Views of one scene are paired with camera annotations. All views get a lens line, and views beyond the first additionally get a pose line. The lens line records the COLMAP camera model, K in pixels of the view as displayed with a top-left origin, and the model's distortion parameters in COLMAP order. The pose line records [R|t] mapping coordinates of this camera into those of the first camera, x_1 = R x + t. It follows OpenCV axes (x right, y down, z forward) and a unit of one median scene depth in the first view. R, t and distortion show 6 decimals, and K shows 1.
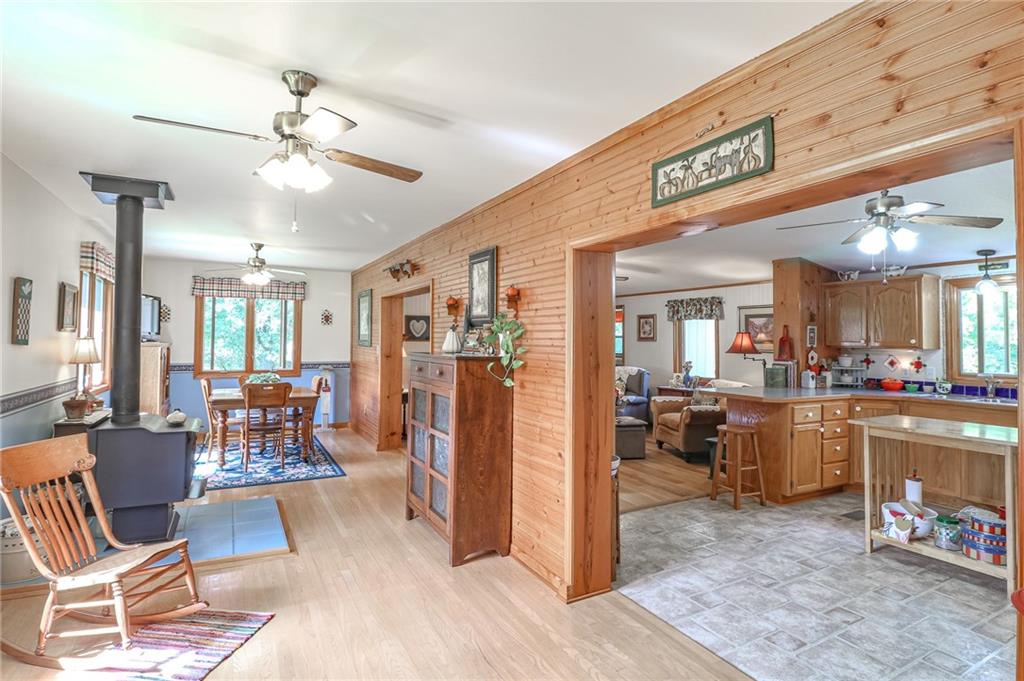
lens RADIAL K [[527.9, 0, 517.0], [0, 527.9, 325.9], [0, 0, 1]] dist [0.000861, -0.015477]
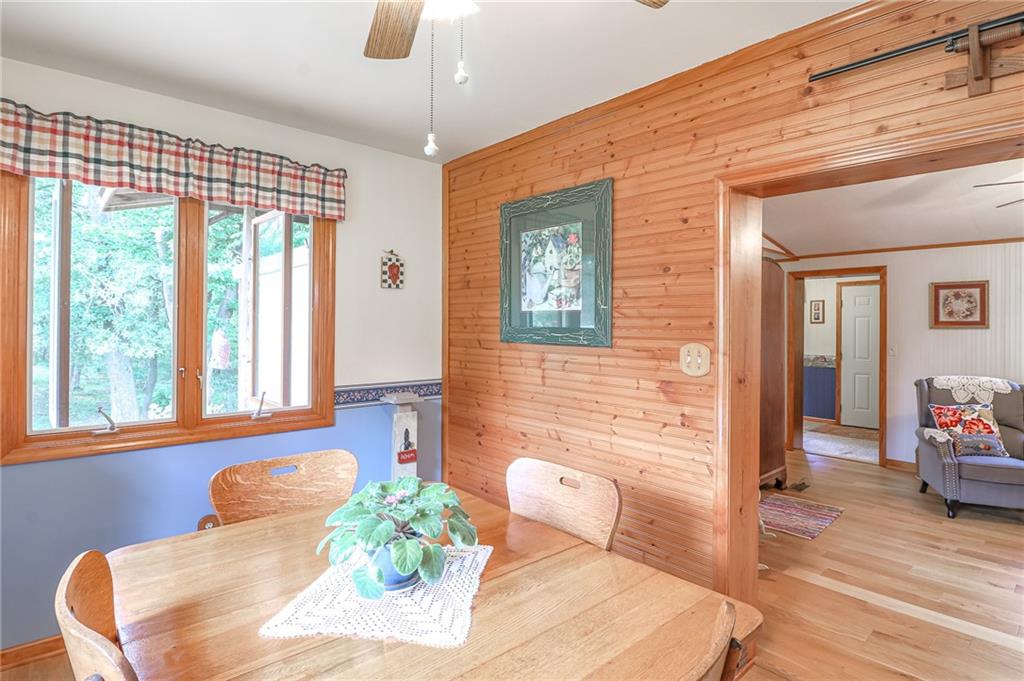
lens RADIAL K [[527.9, 0, 517.0], [0, 527.9, 325.9], [0, 0, 1]] dist [0.000861, -0.015477]
pose [[0.971334, -0.000497, 0.237718, -0.533928], [-0.006158, 0.999610, 0.027251, 0.021026], [-0.237638, -0.027934, 0.970952, 0.871601]]
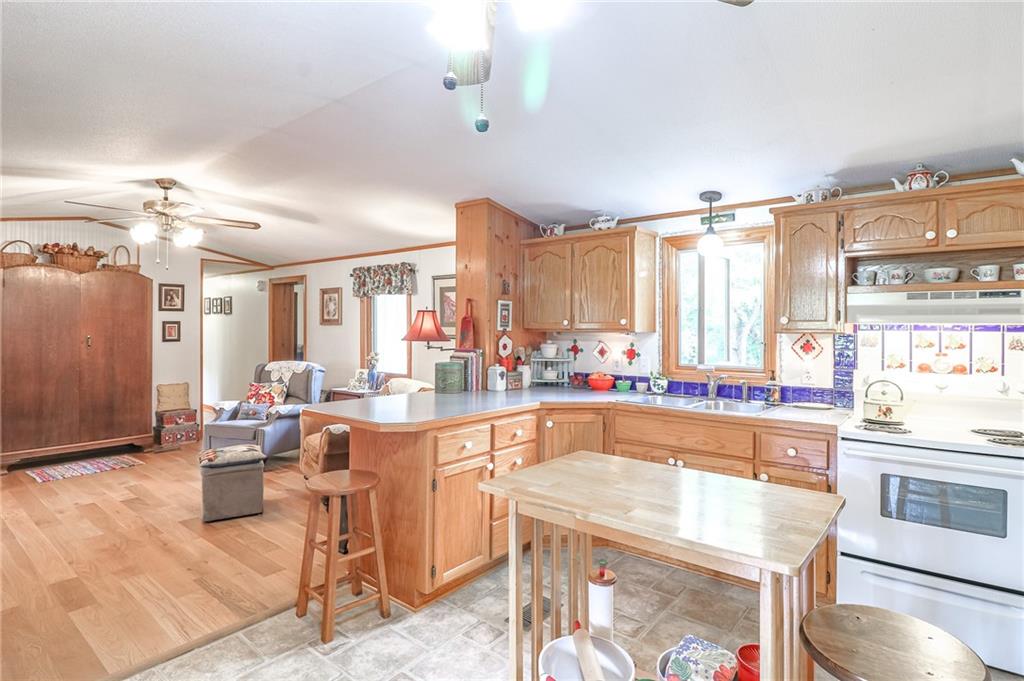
lens RADIAL K [[527.9, 0, 517.0], [0, 527.9, 325.9], [0, 0, 1]] dist [0.000861, -0.015477]
pose [[0.920350, -0.002890, 0.391085, 0.303493], [-0.007224, 0.999676, 0.024388, 0.016734], [-0.391029, -0.025271, 0.920031, 0.355133]]
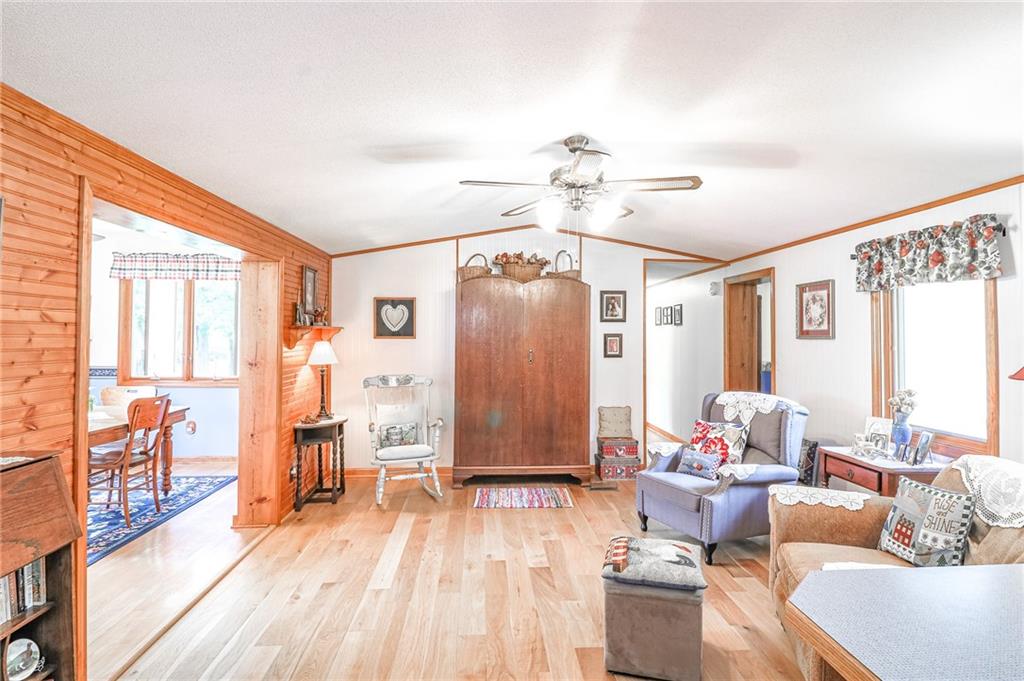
lens RADIAL K [[527.9, 0, 517.0], [0, 527.9, 325.9], [0, 0, 1]] dist [0.000861, -0.015477]
pose [[0.911391, -0.008400, -0.411456, 0.303194], [0.009777, 0.999951, 0.001243, 0.021849], [0.411425, -0.005156, 0.911429, 0.712837]]
